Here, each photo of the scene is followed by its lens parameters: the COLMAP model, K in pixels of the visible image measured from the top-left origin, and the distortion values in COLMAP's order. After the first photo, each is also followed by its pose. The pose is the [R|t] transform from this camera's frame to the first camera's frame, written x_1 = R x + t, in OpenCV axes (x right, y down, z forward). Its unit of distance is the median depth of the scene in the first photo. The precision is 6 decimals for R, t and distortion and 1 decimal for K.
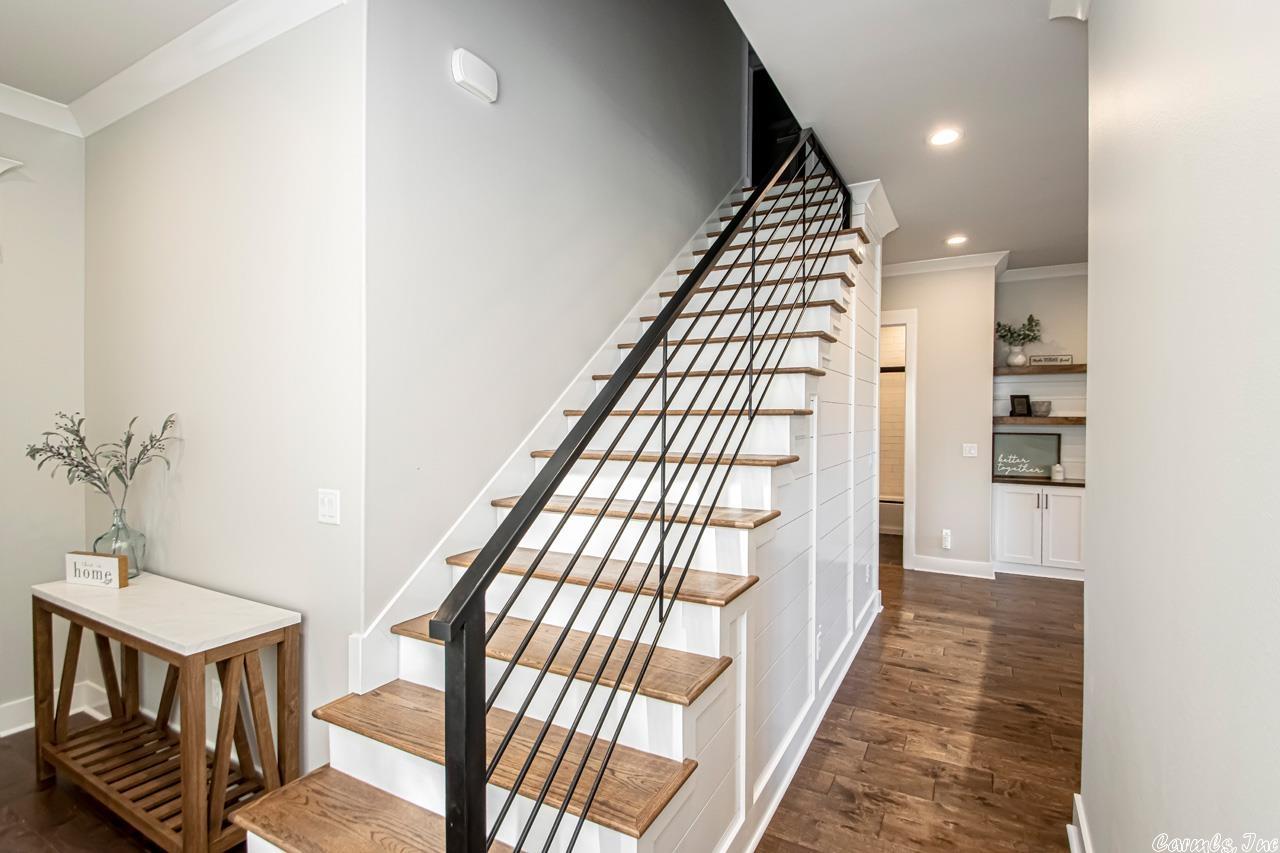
lens RADIAL K [[608.6, 0, 638.2], [0, 608.6, 426.5], [0, 0, 1]] dist [-0.001413, -0.000113]
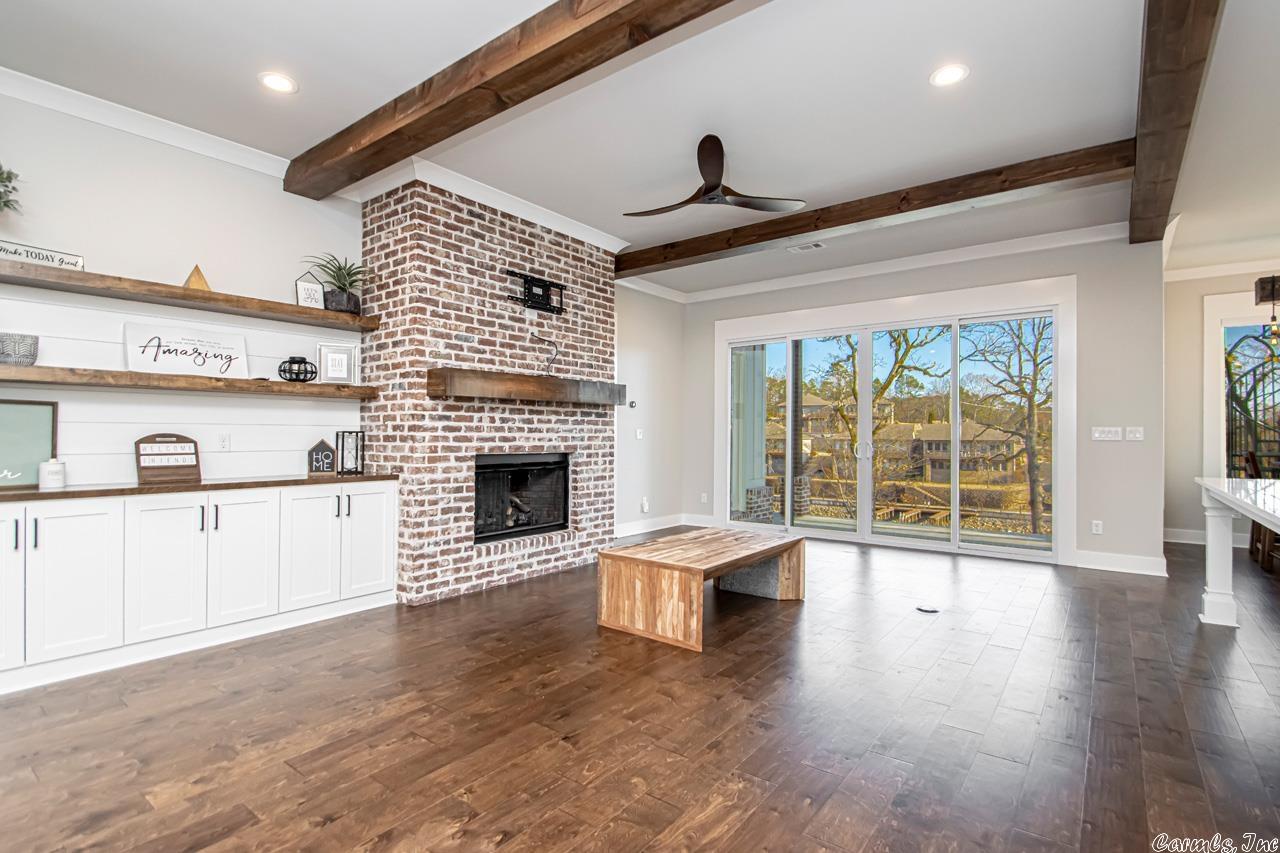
lens RADIAL K [[608.6, 0, 639.5], [0, 608.6, 428.2], [0, 0, 1]] dist [-0.001413, -0.000113]
pose [[0.151328, -0.002583, 0.988480, 0.244137], [0.013448, 0.999909, 0.000554, 0.042770], [-0.988392, 0.013209, 0.151349, 0.417469]]
